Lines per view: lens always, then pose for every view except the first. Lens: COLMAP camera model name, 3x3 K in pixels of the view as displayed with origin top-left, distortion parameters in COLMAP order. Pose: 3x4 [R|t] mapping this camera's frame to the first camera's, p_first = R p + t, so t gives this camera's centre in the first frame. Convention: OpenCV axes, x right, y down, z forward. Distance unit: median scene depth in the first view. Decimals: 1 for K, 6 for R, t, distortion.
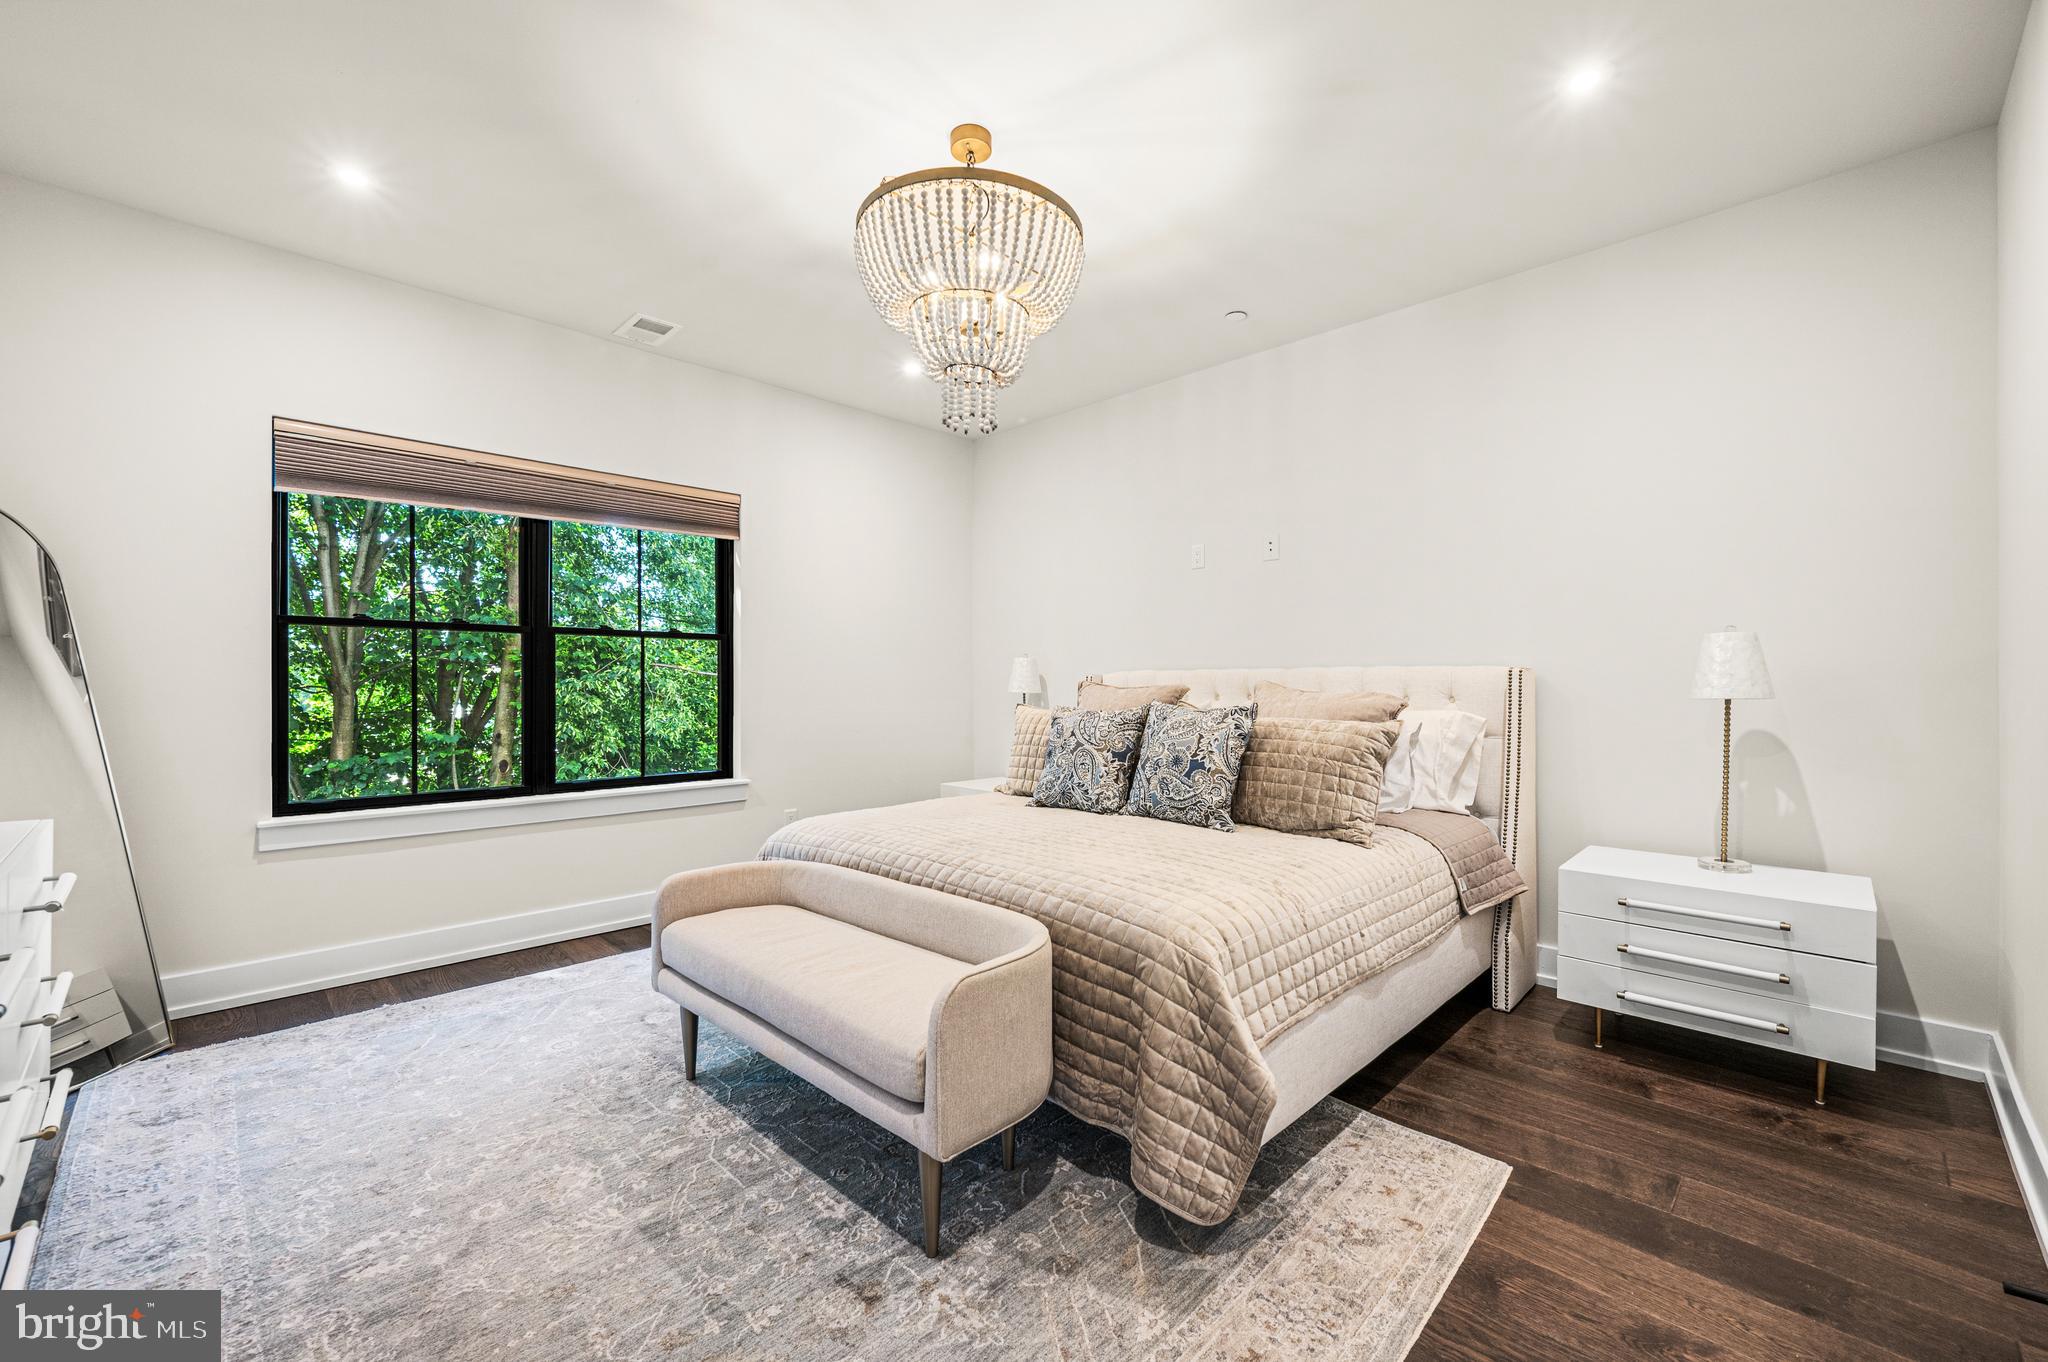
lens RADIAL K [[816.4, 0, 1033.4], [0, 816.4, 683.7], [0, 0, 1]] dist [-0.010520, -0.000267]
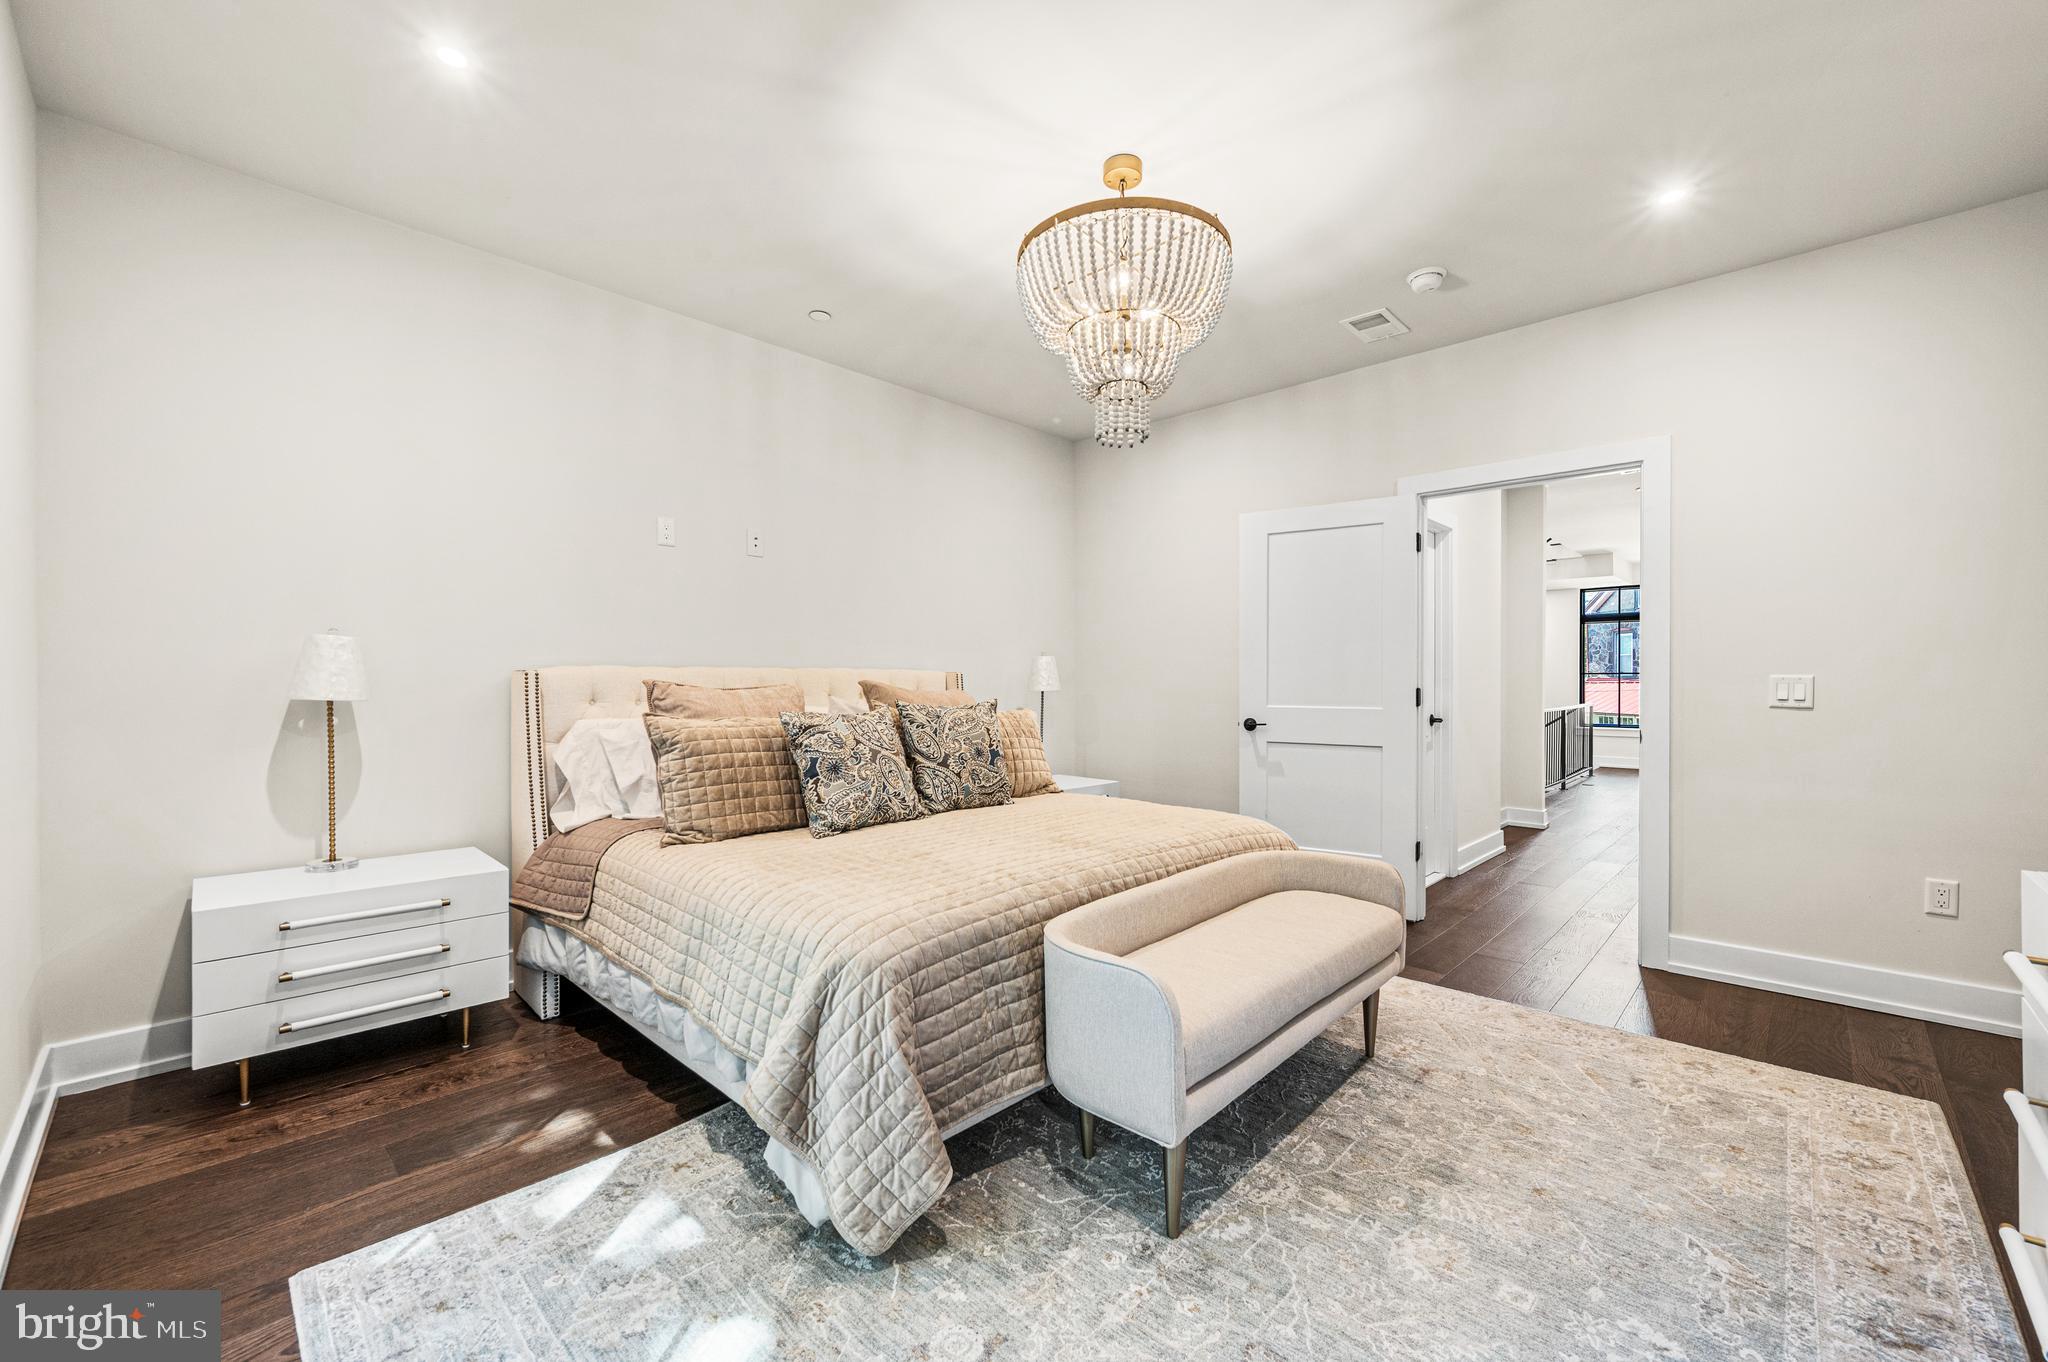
lens RADIAL K [[816.4, 0, 1032.9], [0, 816.4, 686.3], [0, 0, 1]] dist [-0.010520, -0.000267]
pose [[0.001466, -0.005135, 0.999986, -0.770989], [0.002152, 0.999985, 0.005132, -0.001064], [-0.999997, 0.002144, 0.001477, 0.761674]]
